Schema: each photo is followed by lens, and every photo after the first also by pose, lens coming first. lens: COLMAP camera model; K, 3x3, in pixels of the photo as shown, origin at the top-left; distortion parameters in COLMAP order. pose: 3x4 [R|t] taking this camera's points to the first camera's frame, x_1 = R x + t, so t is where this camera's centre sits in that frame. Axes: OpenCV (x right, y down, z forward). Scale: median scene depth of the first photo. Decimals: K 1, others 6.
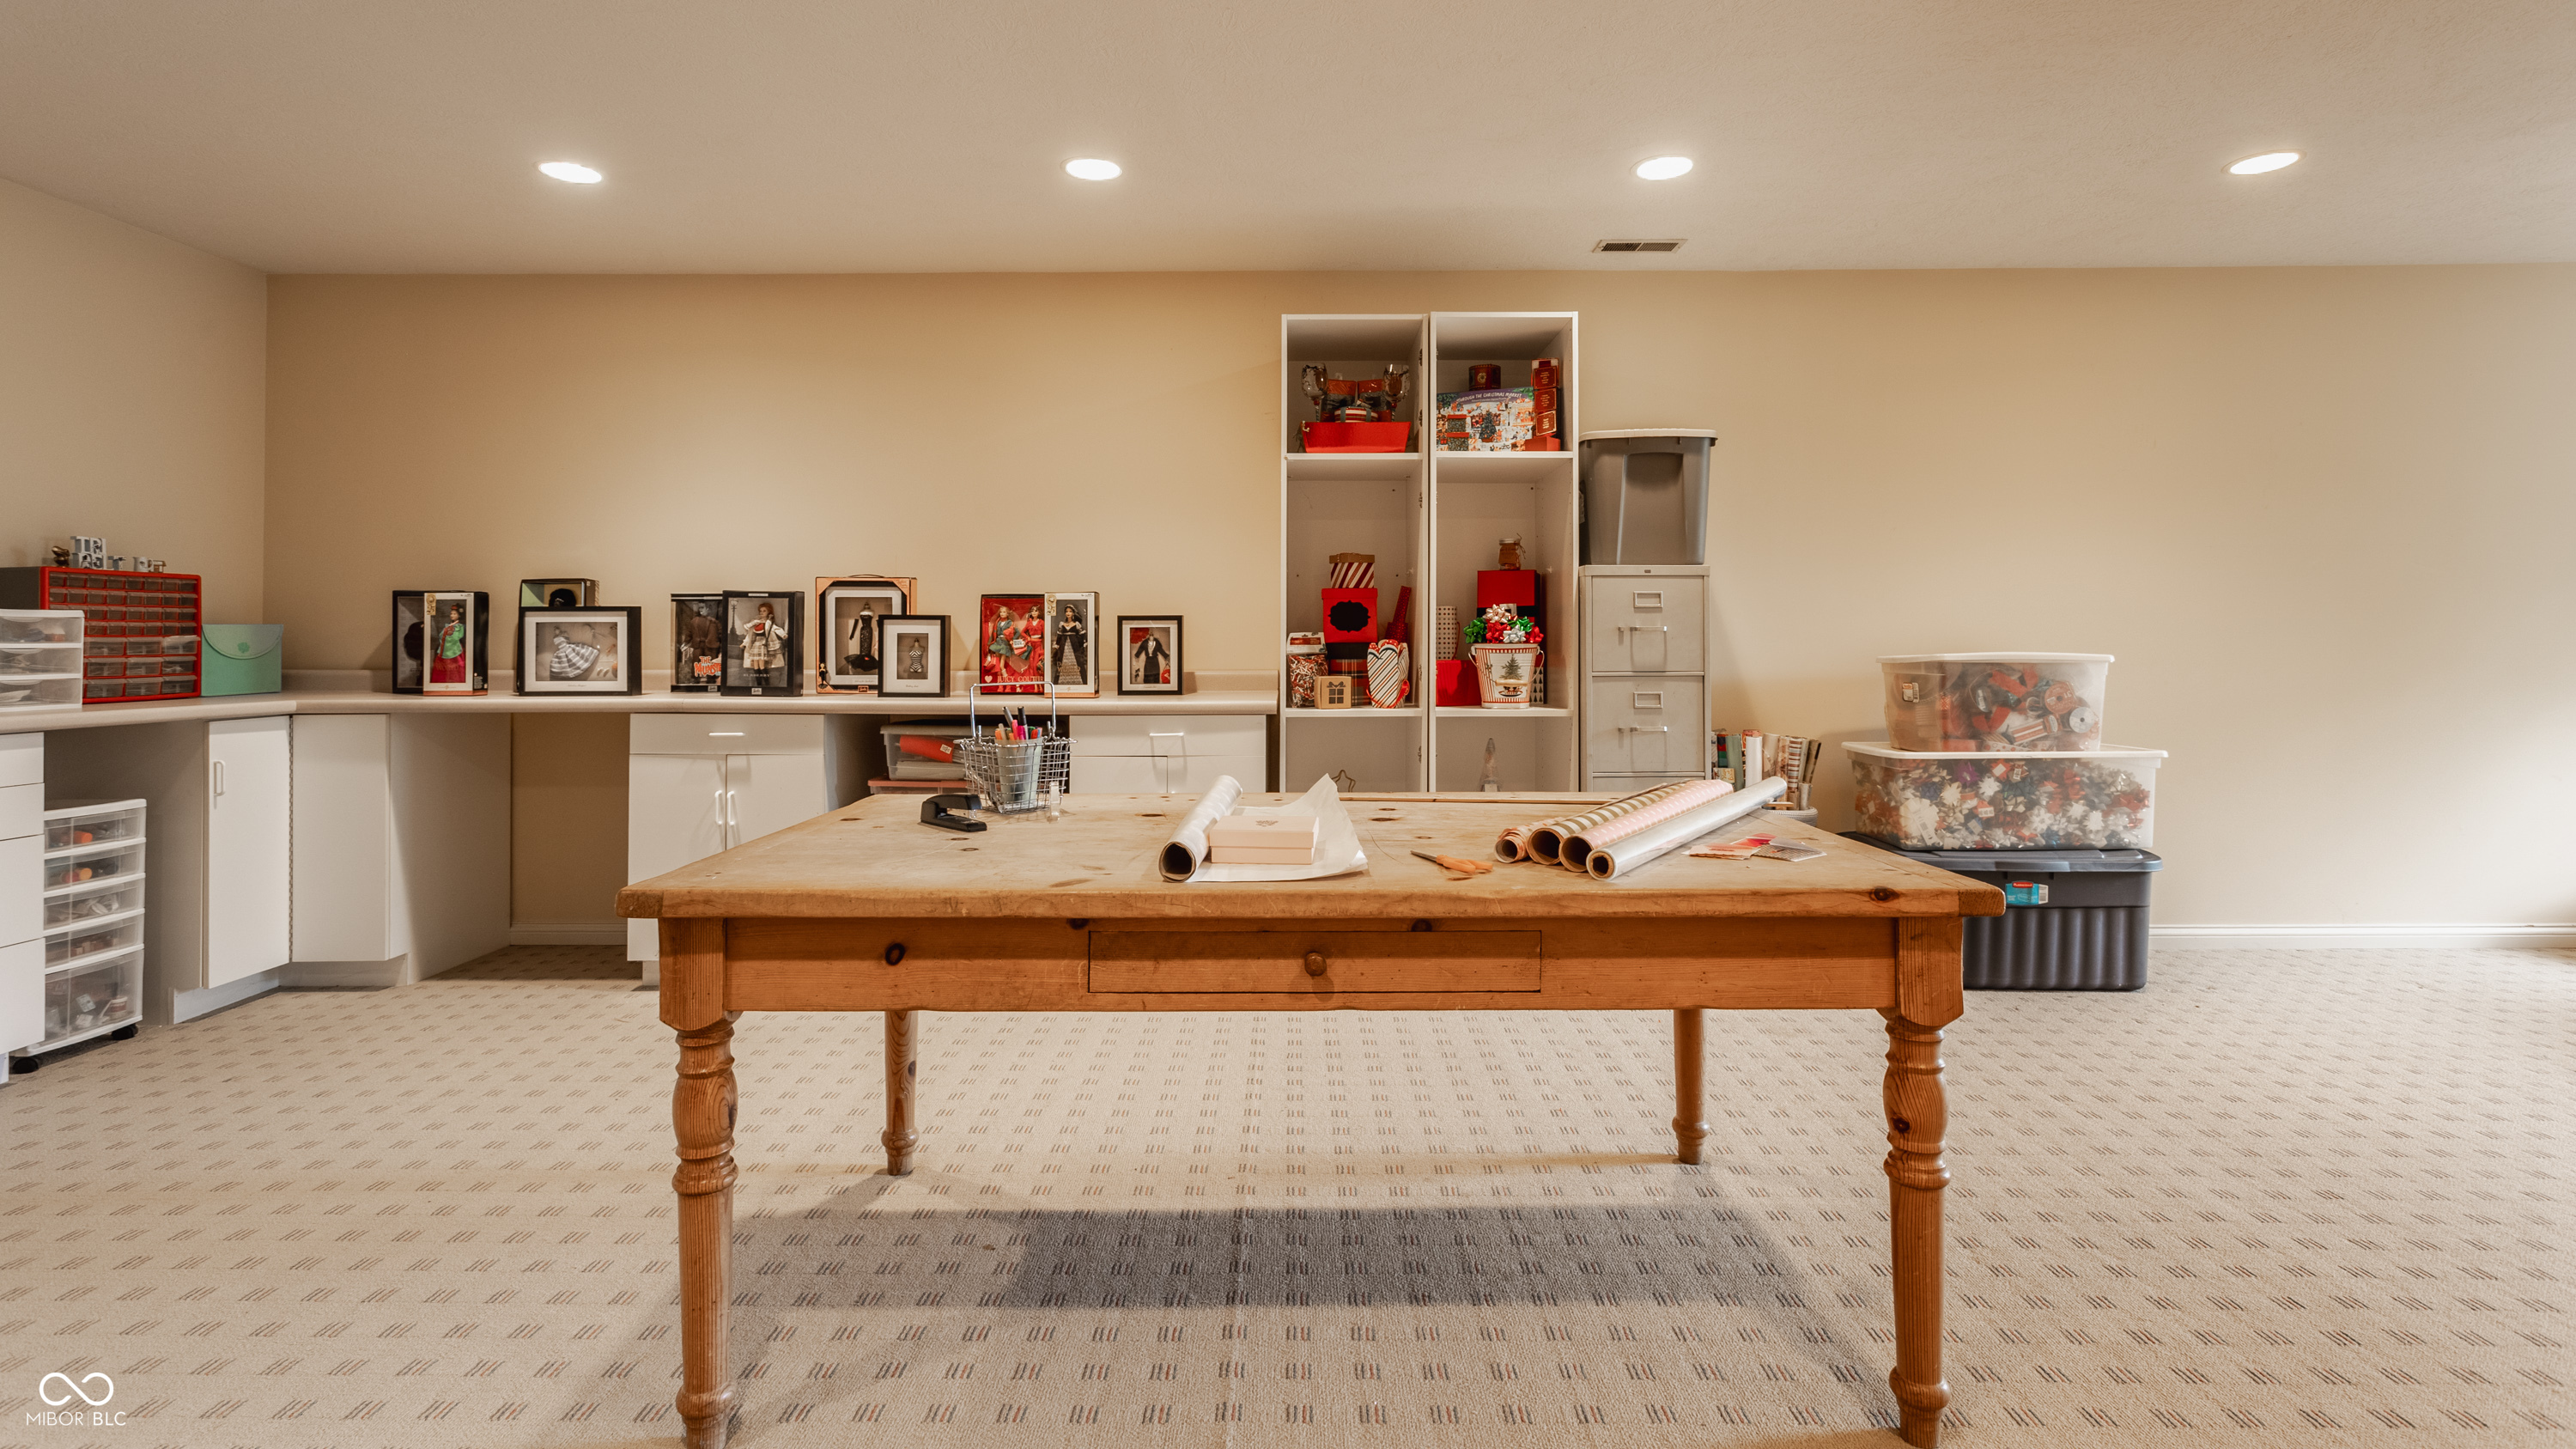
lens RADIAL K [[1237.3, 0, 1286.8], [0, 1237.3, 647.1], [0, 0, 1]] dist [-0.002591, -0.000806]
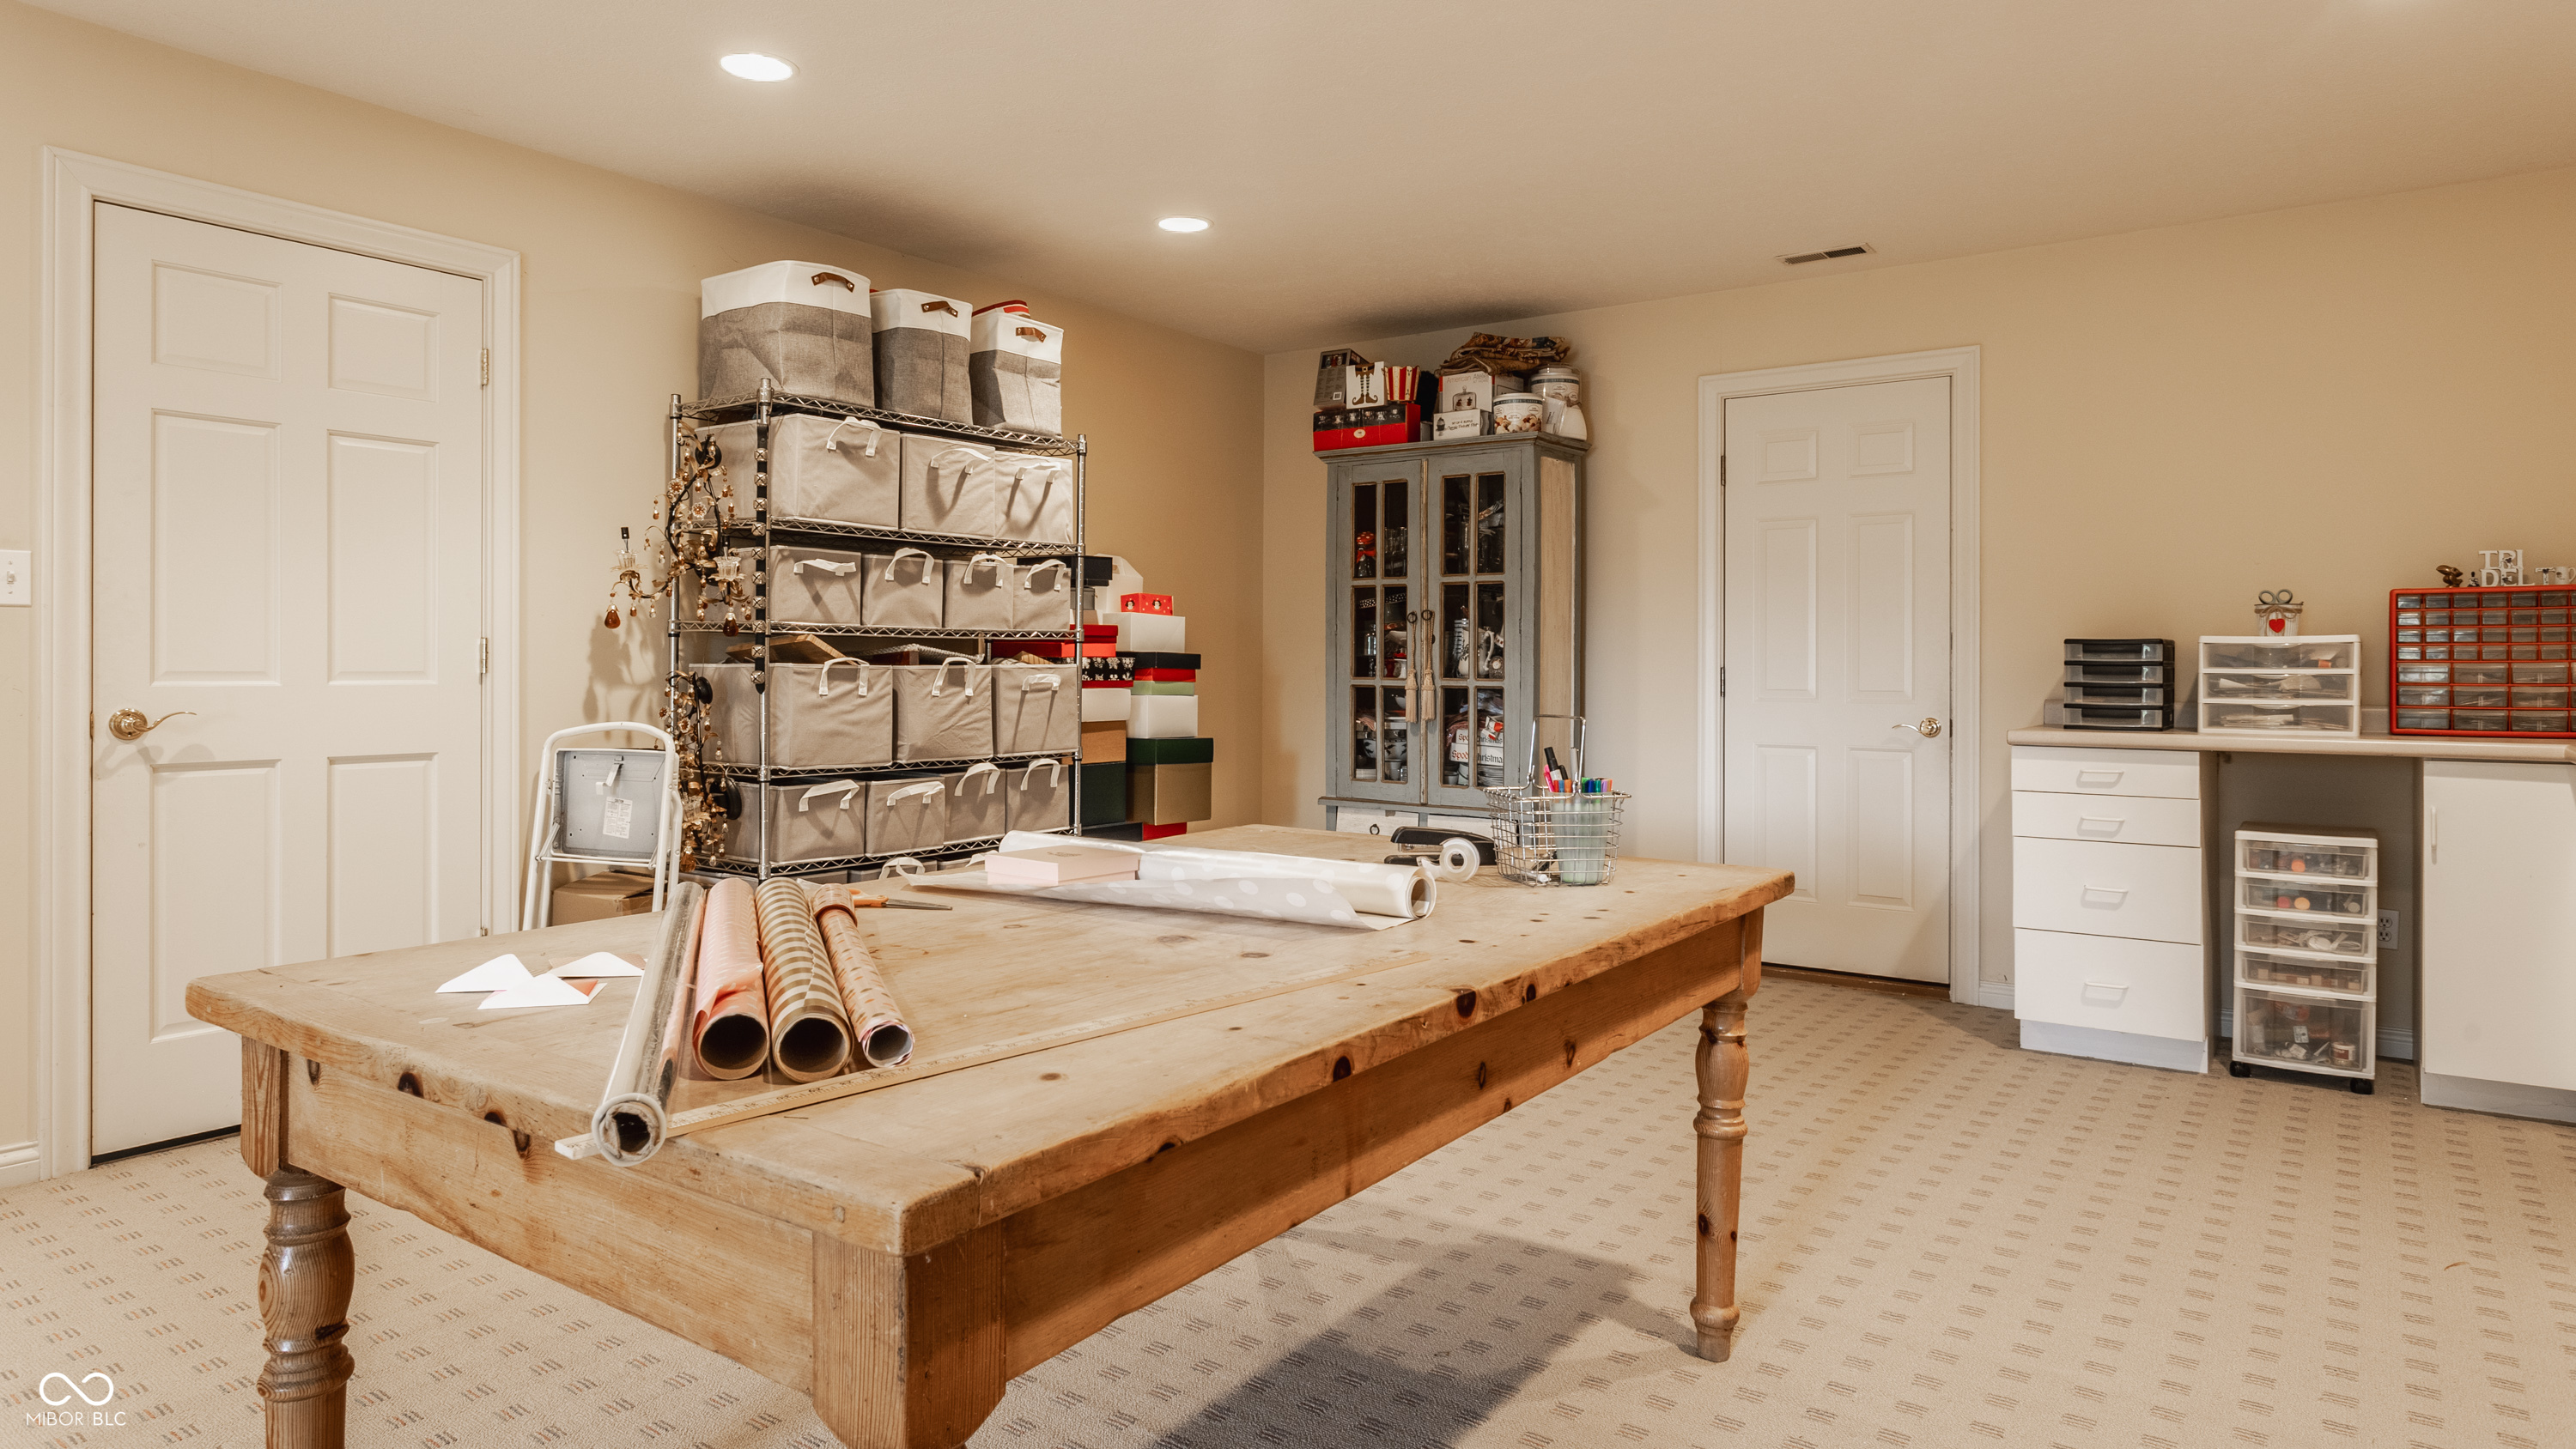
lens RADIAL K [[1473.5, 0, 1296.0], [0, 1473.5, 659.1], [0, 0, 1]] dist [0.019084, -0.000248]
pose [[-0.576319, -0.005148, -0.817209, 0.593325], [-0.004014, 0.999986, -0.003468, -0.004722], [0.817215, 0.001282, -0.576332, 1.320895]]
